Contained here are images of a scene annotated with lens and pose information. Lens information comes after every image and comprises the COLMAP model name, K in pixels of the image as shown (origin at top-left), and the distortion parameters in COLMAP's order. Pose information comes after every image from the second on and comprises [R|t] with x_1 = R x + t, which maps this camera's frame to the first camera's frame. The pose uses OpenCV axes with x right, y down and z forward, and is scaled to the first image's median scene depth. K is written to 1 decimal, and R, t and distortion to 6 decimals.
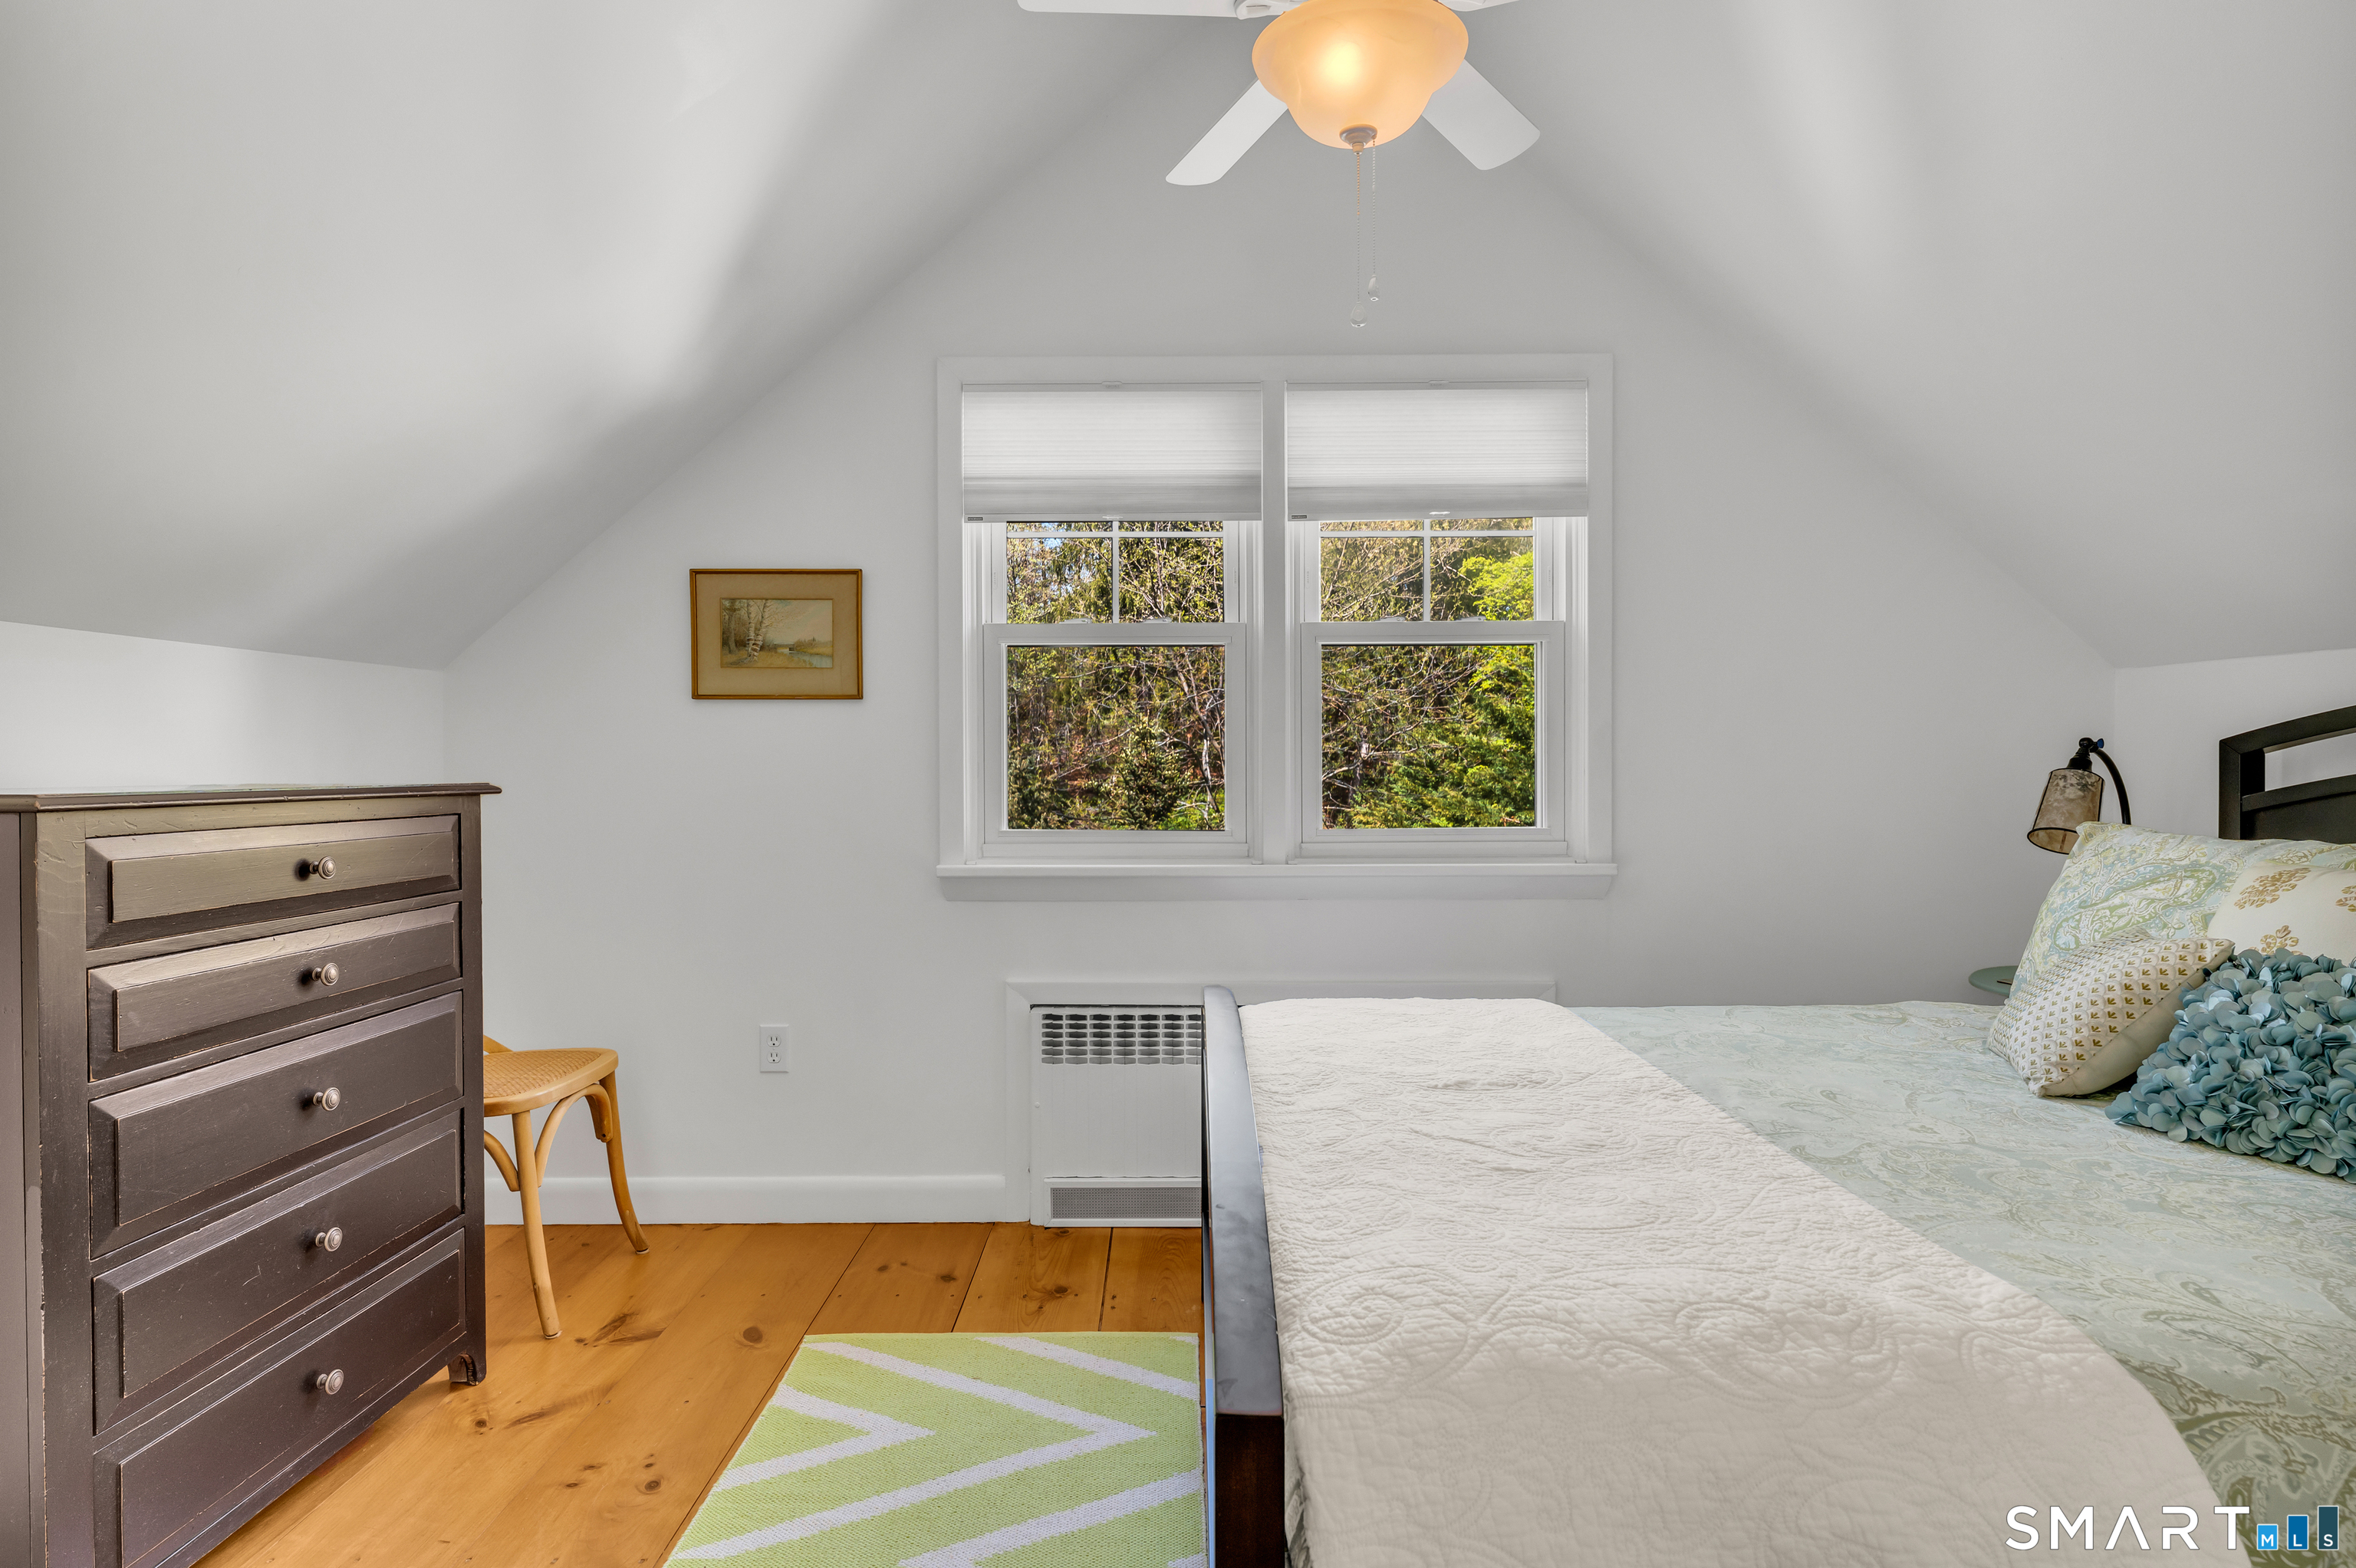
lens RADIAL K [[1268.2, 0, 1178.0], [0, 1268.2, 784.0], [0, 0, 1]] dist [0.002129, -0.000229]
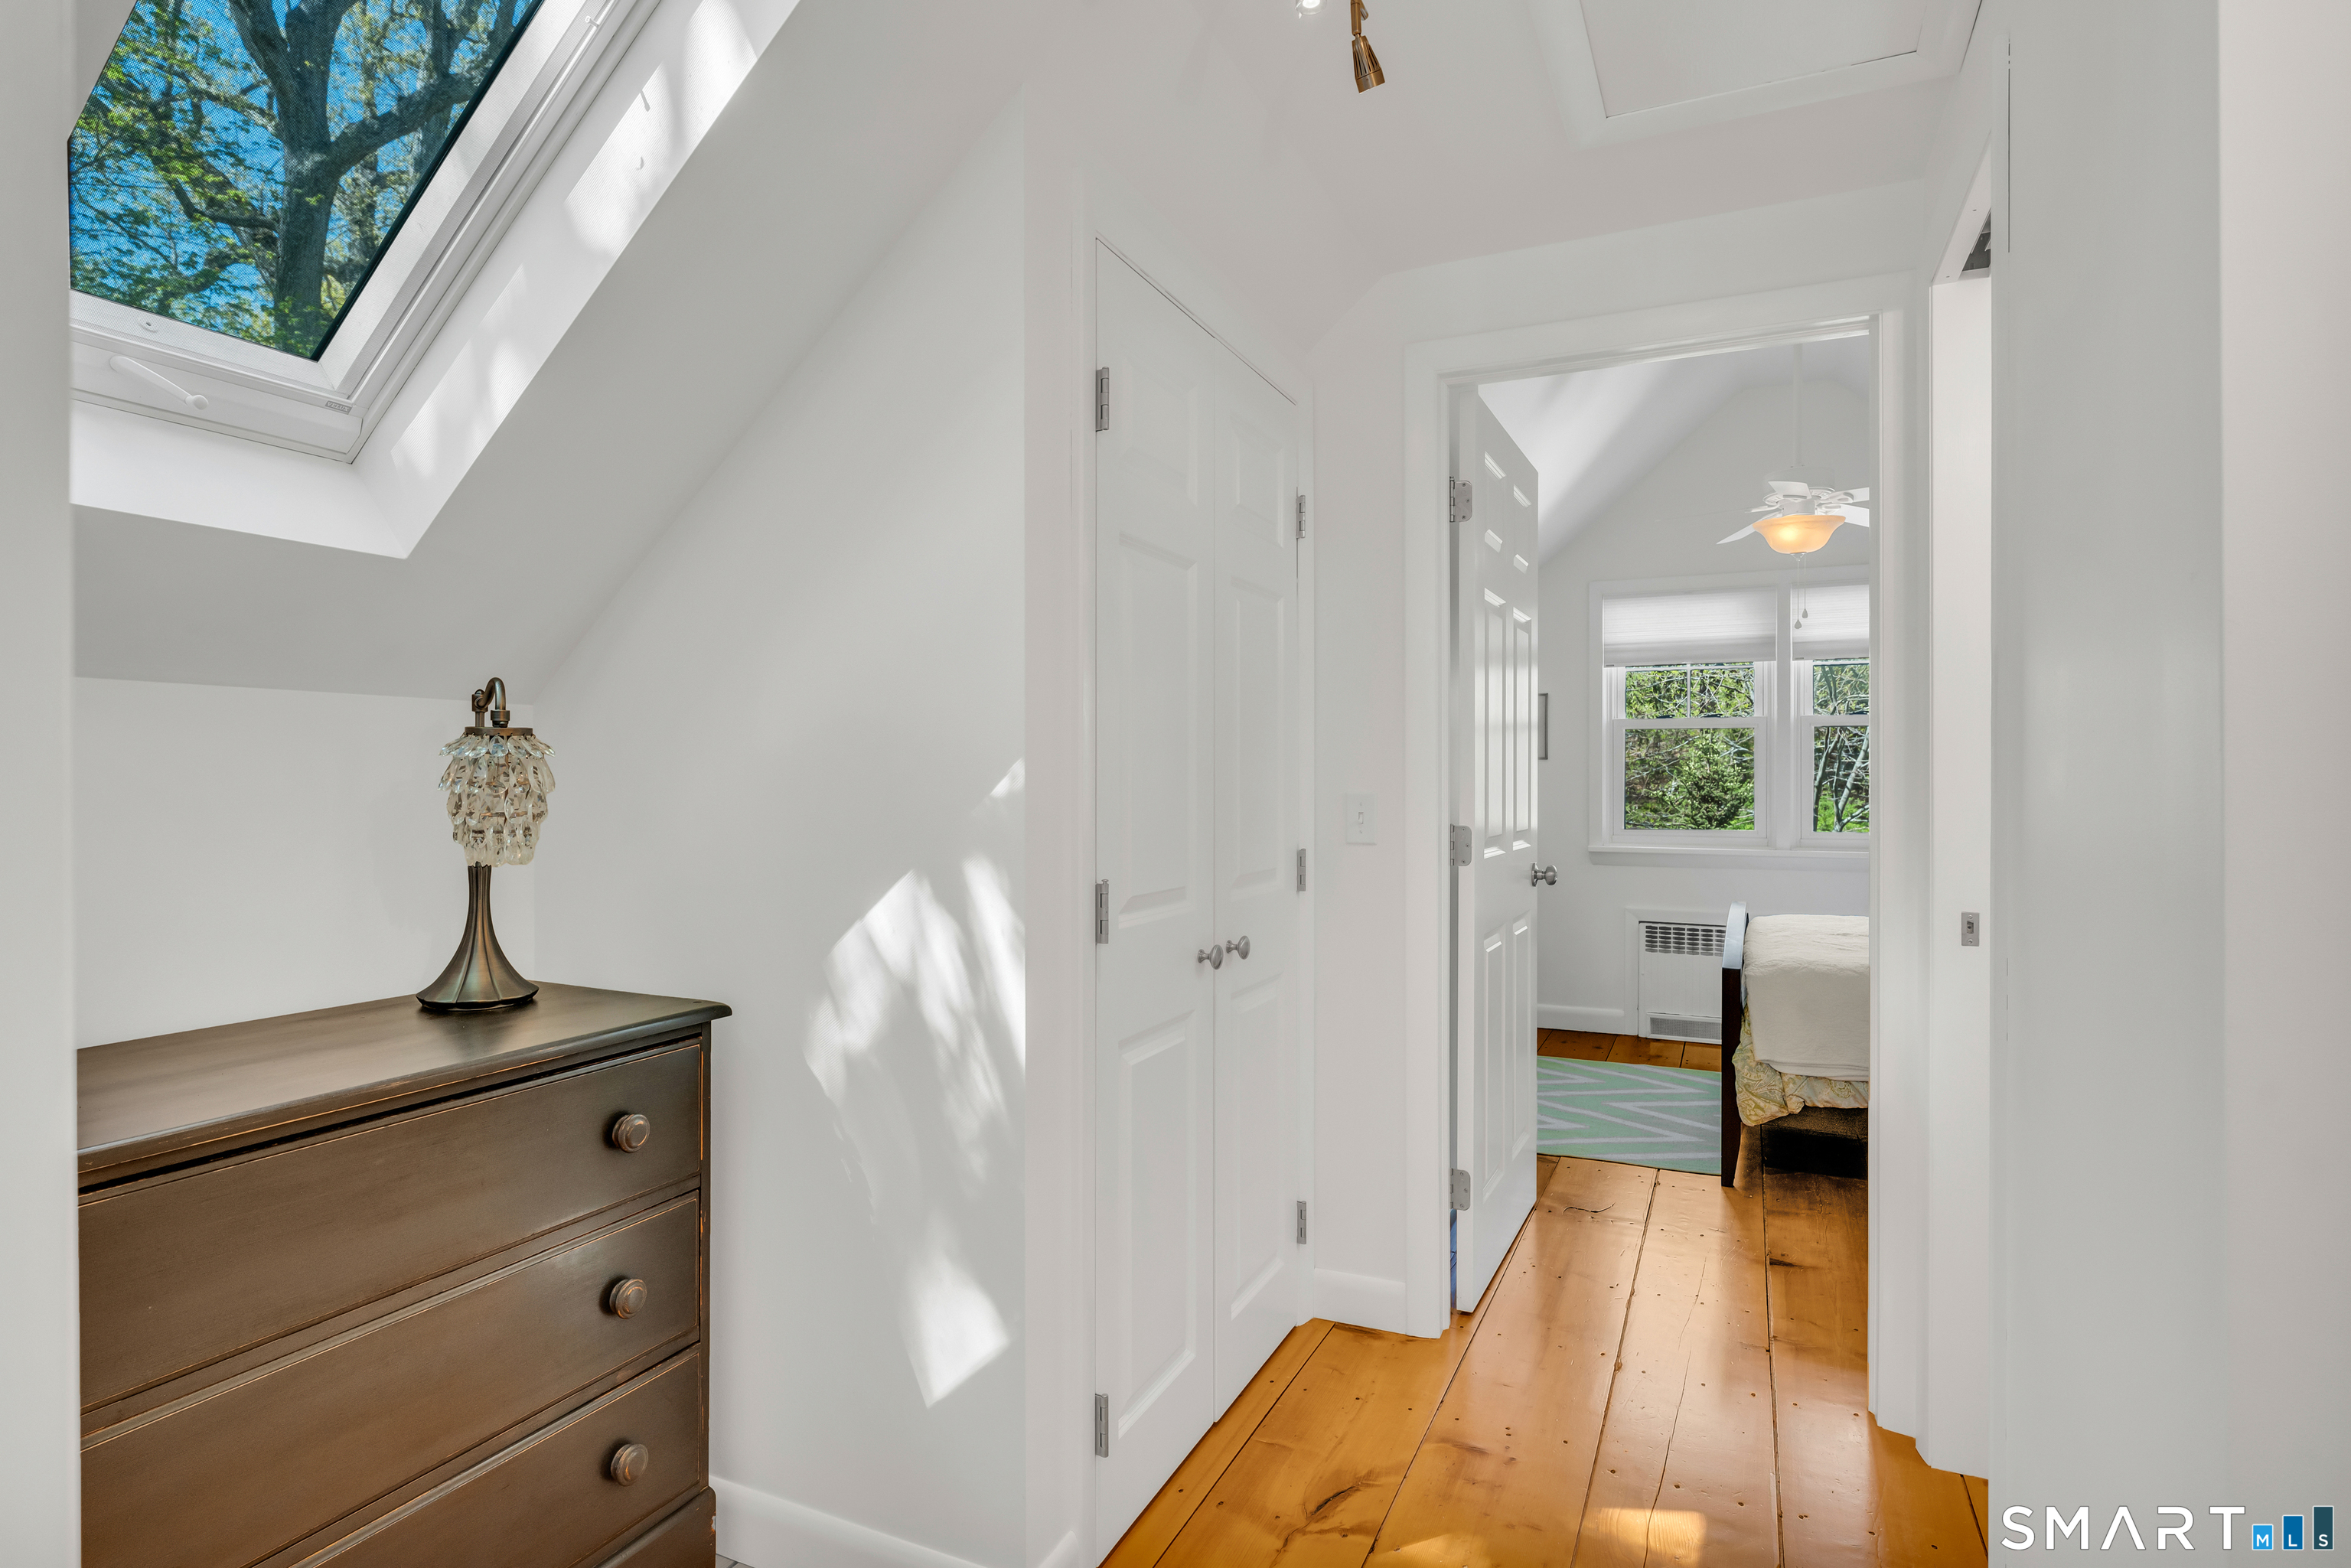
lens RADIAL K [[1265.7, 0, 1175.5], [0, 1265.7, 784.0], [0, 0, 1]] dist [0.002129, -0.000229]
pose [[0.911121, 0.006000, -0.412096, 0.030583], [-0.006900, 0.999976, -0.000696, -0.023791], [0.412082, 0.003478, 0.911140, -1.006383]]
